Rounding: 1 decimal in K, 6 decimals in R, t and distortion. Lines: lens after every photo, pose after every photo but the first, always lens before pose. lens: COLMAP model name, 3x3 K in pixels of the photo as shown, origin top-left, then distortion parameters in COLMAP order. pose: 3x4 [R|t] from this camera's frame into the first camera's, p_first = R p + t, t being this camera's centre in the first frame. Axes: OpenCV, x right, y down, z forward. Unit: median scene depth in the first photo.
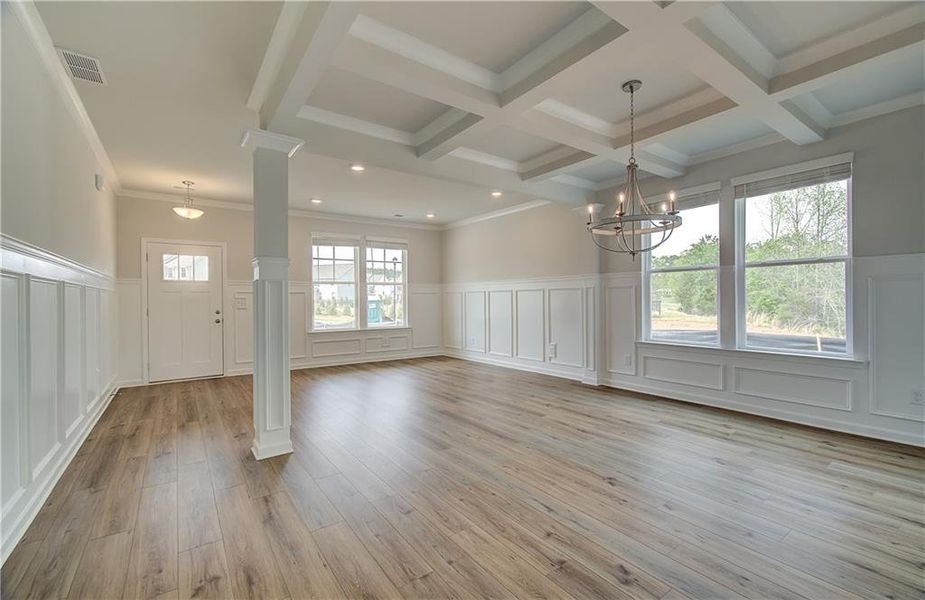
lens RADIAL K [[404.9, 0, 471.0], [0, 404.9, 301.5], [0, 0, 1]] dist [-0.031052, 0.028969]
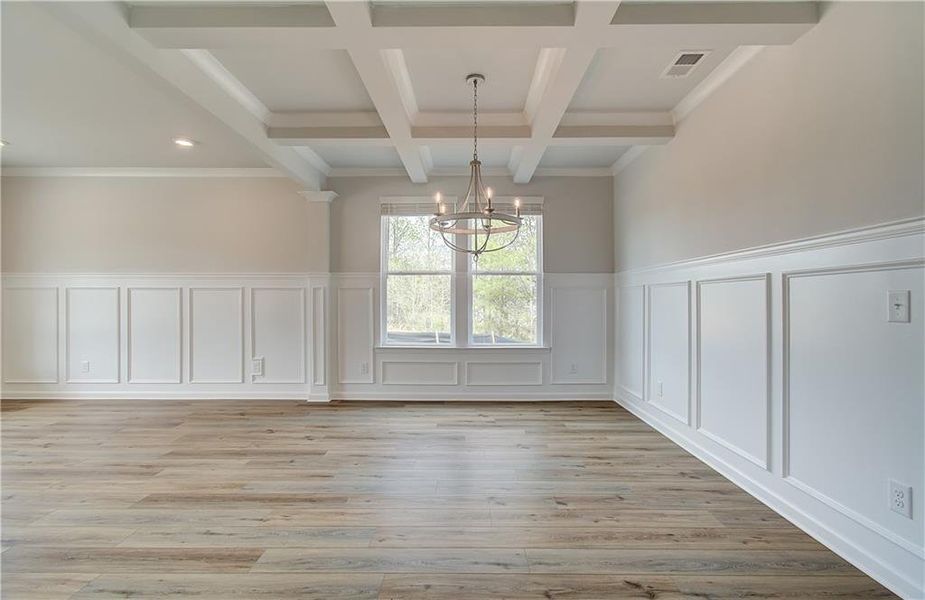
lens RADIAL K [[404.9, 0, 471.0], [0, 404.9, 301.5], [0, 0, 1]] dist [-0.031052, 0.028969]
pose [[0.594636, 0.008963, 0.803945, -0.249812], [-0.002390, 0.999953, -0.009380, 0.001872], [-0.803991, 0.003656, 0.594630, 0.296733]]
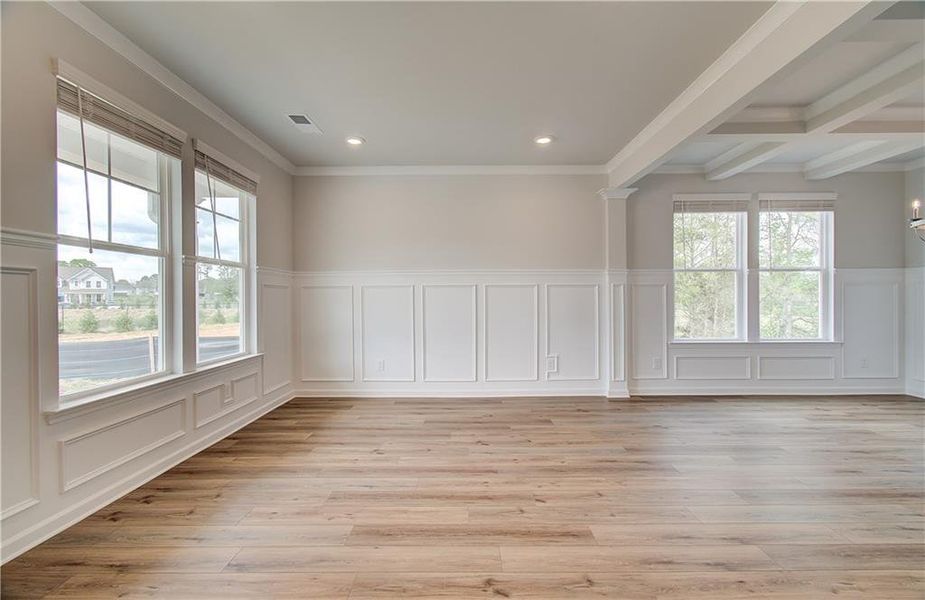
lens RADIAL K [[399.8, 0, 474.1], [0, 399.8, 297.8], [0, 0, 1]] dist [0.015864, 0.000119]
pose [[0.581381, 0.005535, 0.813613, -0.729521], [0.004977, 0.999934, -0.010359, 0.001439], [-0.813616, 0.010072, 0.581315, 0.949789]]
